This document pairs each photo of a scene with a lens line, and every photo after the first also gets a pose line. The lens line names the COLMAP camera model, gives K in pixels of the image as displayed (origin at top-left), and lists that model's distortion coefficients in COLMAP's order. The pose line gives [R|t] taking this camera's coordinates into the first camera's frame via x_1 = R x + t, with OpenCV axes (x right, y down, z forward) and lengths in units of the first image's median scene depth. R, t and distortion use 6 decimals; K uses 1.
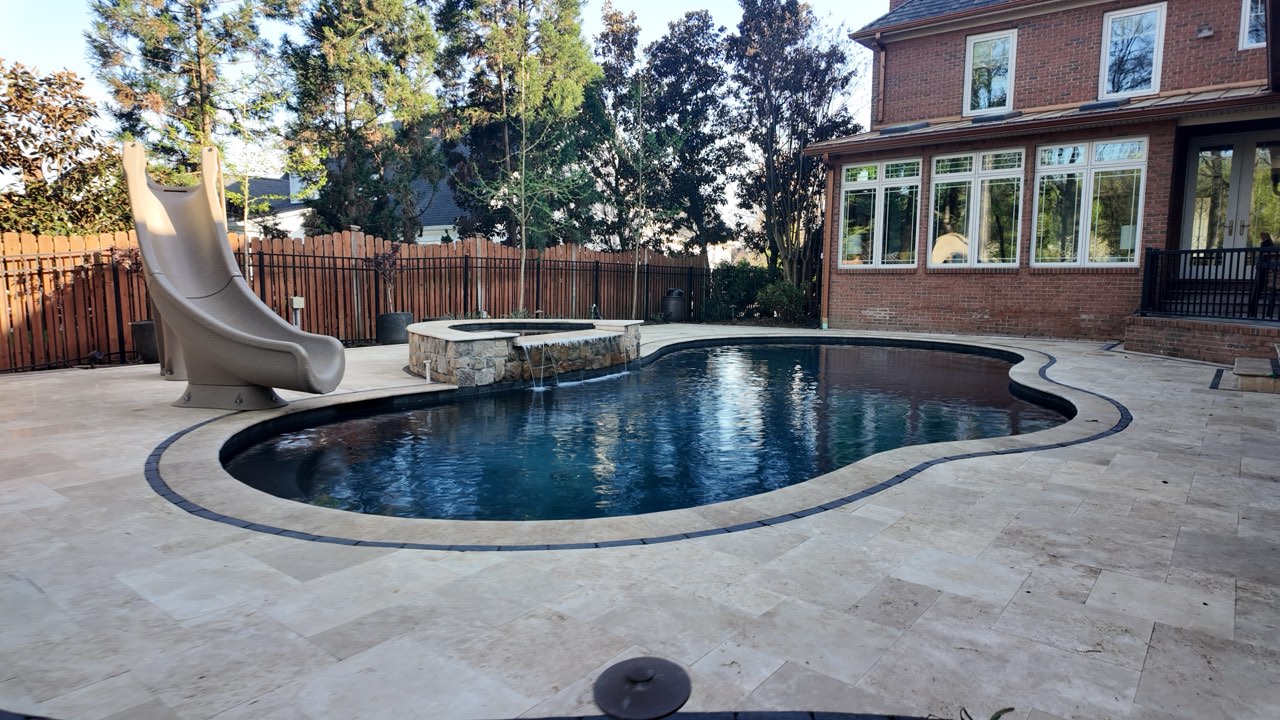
lens RADIAL K [[743.0, 0, 640.0], [0, 743.0, 360.0], [0, 0, 1]] dist [0.001063, 0.000124]
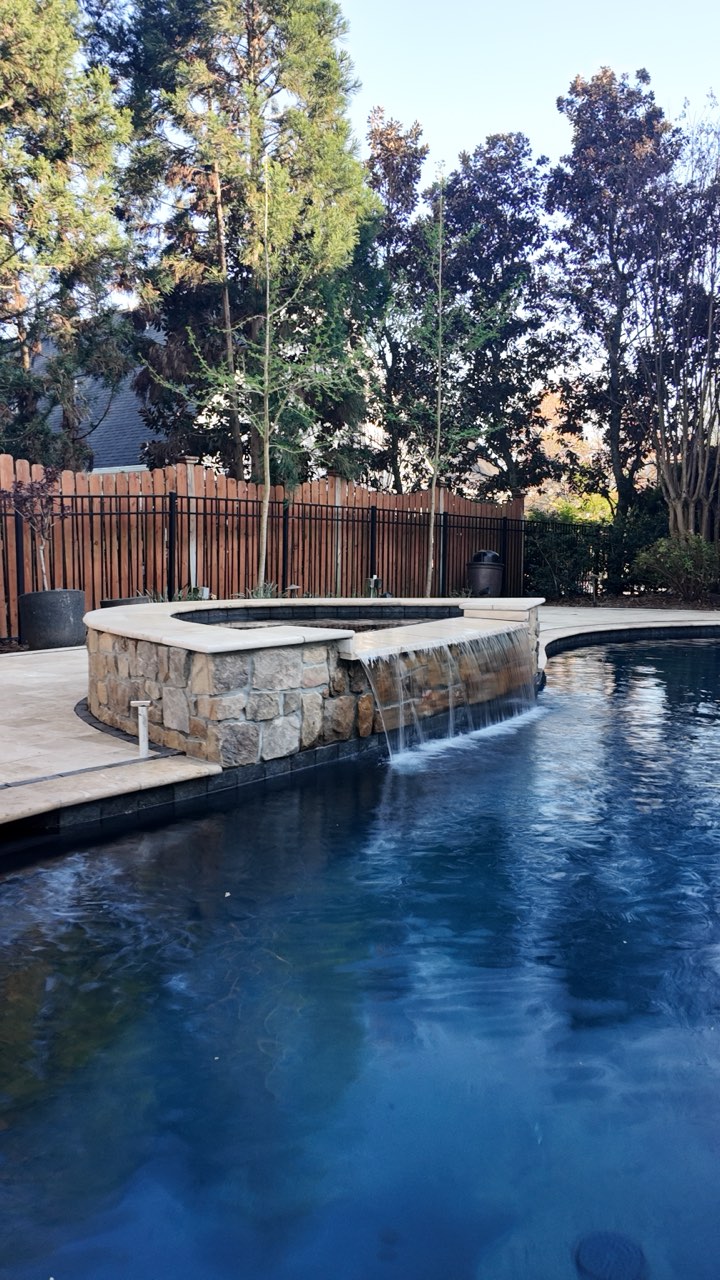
lens RADIAL K [[920.1, 0, 360.0], [0, 920.1, 640.0], [0, 0, 1]] dist [-0.021633, -0.001680]
pose [[0.999861, -0.012655, 0.010854, -0.078825], [0.012791, 0.999839, -0.012588, -0.011214], [-0.010693, 0.012726, 0.999862, 0.228965]]
